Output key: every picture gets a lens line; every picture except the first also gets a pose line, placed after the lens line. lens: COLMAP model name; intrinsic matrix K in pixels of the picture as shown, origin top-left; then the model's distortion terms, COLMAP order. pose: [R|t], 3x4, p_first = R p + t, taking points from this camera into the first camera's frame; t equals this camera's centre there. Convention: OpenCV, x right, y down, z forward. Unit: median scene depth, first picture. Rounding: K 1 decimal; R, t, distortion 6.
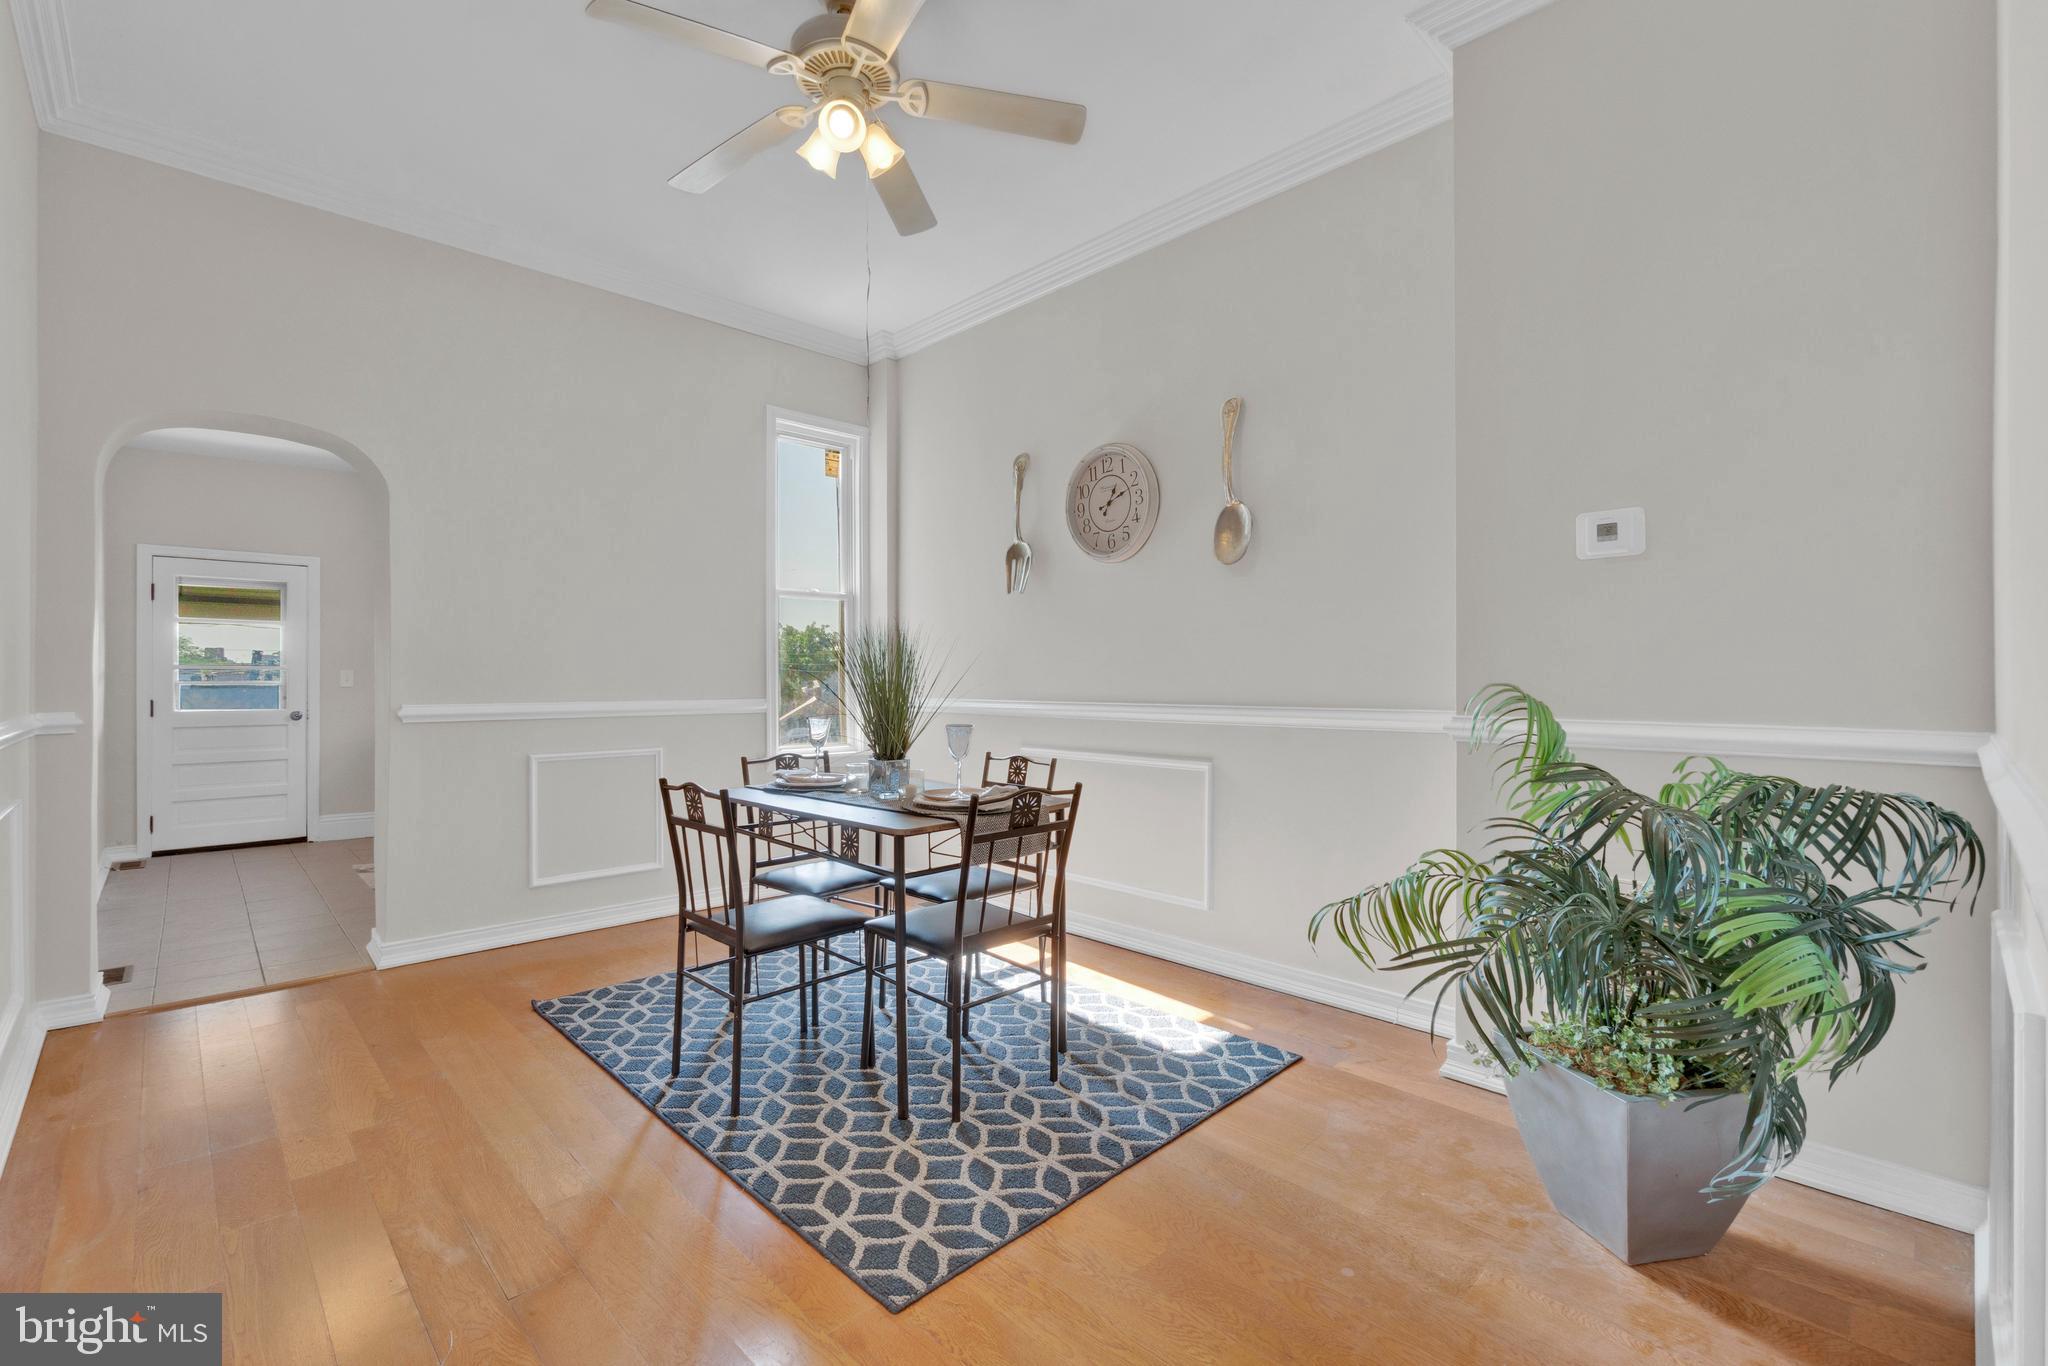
lens RADIAL K [[906.0, 0, 1027.4], [0, 906.0, 683.0], [0, 0, 1]] dist [0.000646, -0.001504]
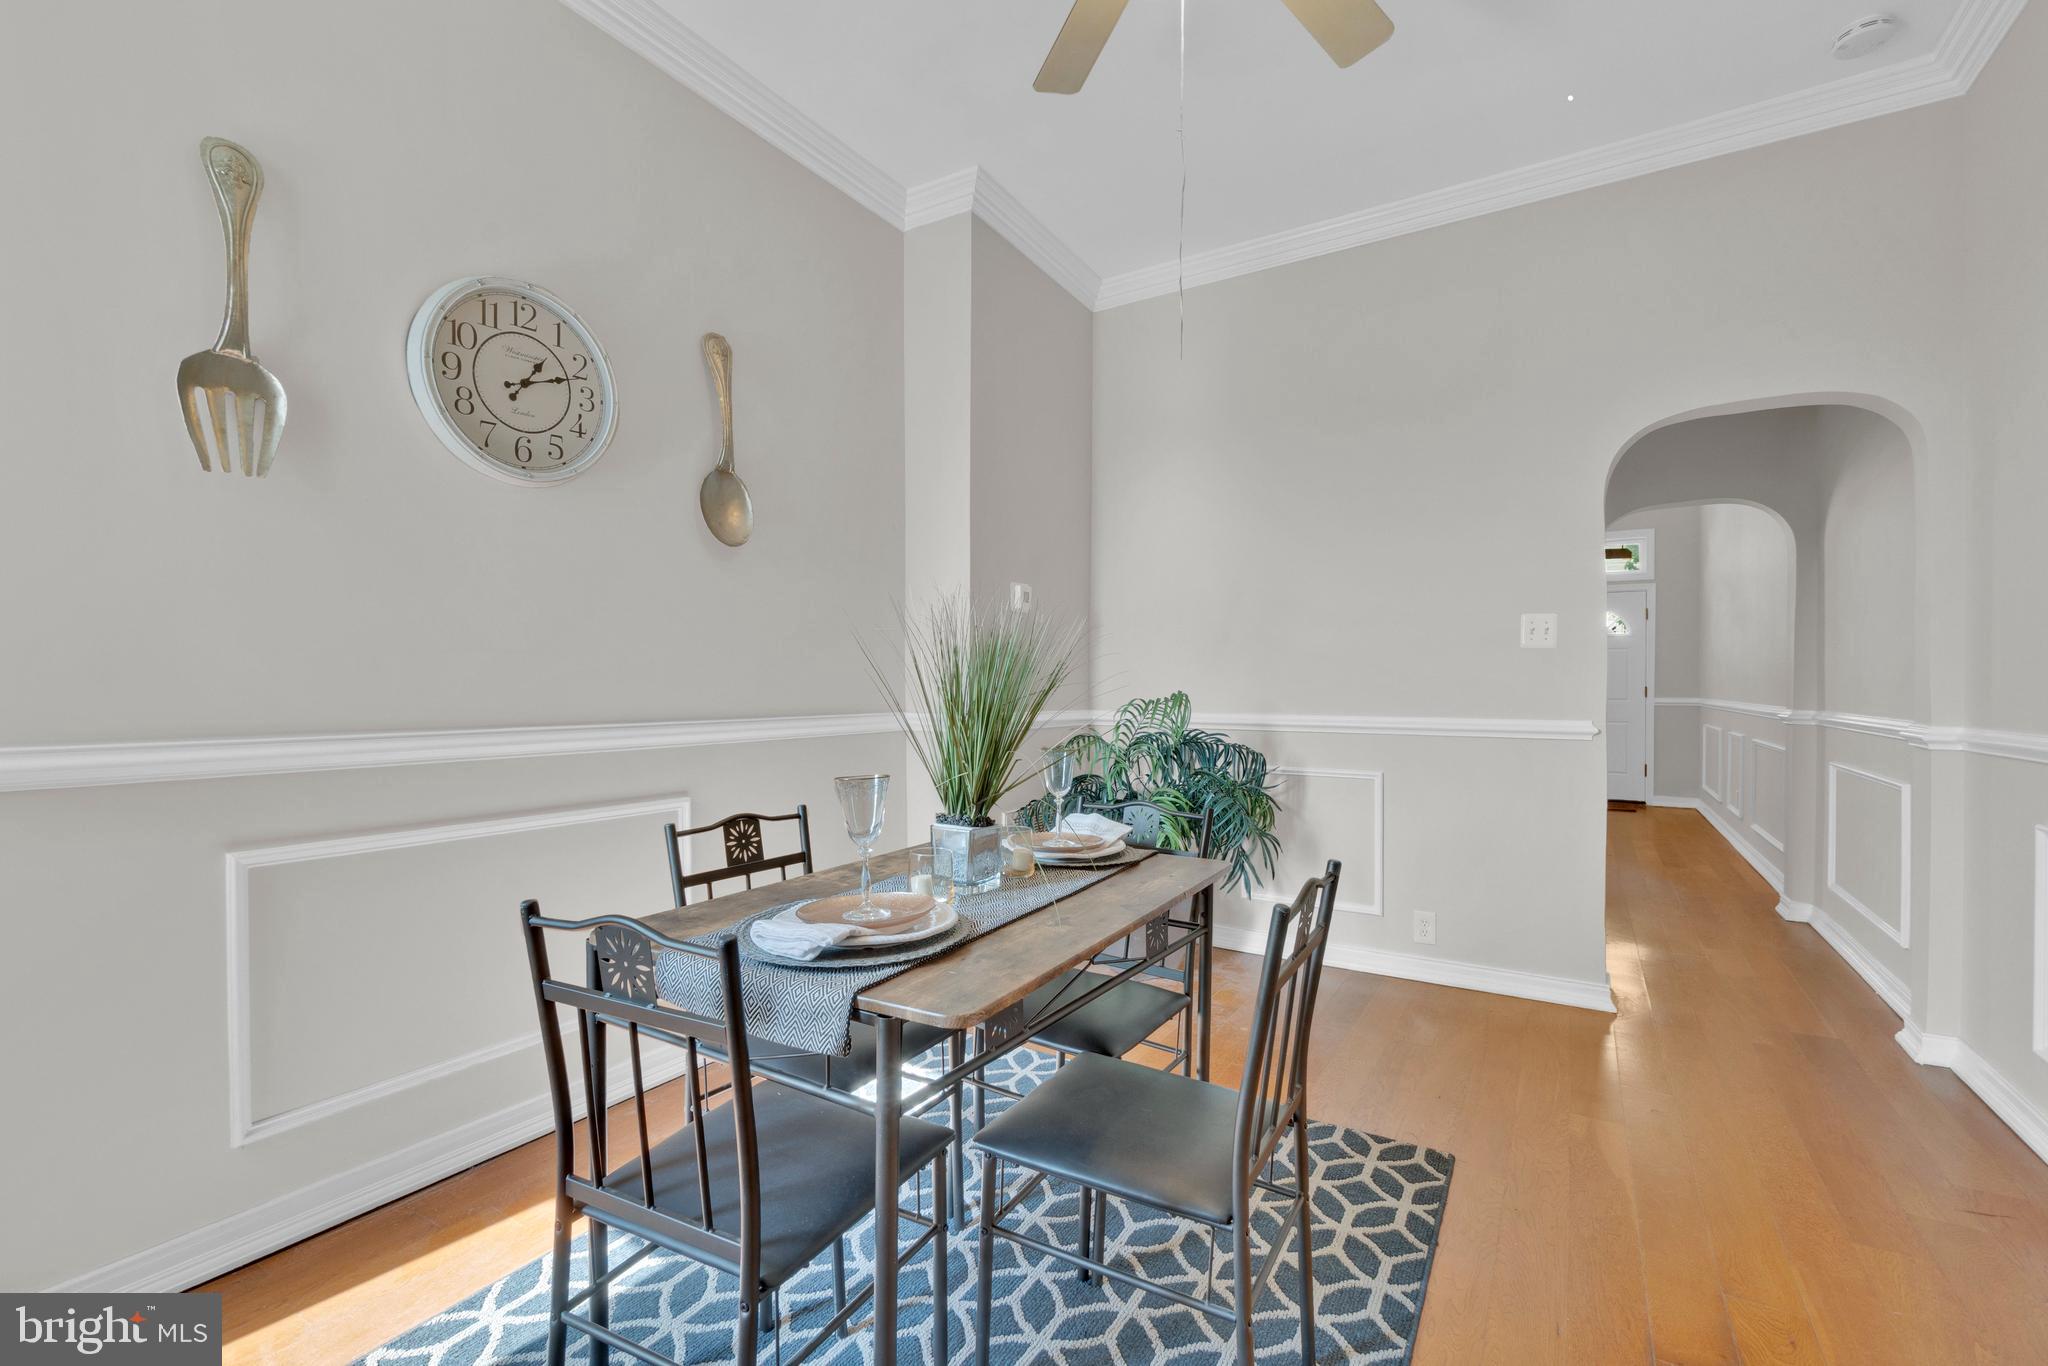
lens RADIAL K [[906.0, 0, 1018.8], [0, 906.0, 686.5], [0, 0, 1]] dist [0.000646, -0.001504]
pose [[-0.250268, -0.006558, 0.968154, -1.350923], [-0.004121, 0.999975, 0.005708, -0.021767], [-0.968168, -0.002561, -0.250289, 2.054451]]
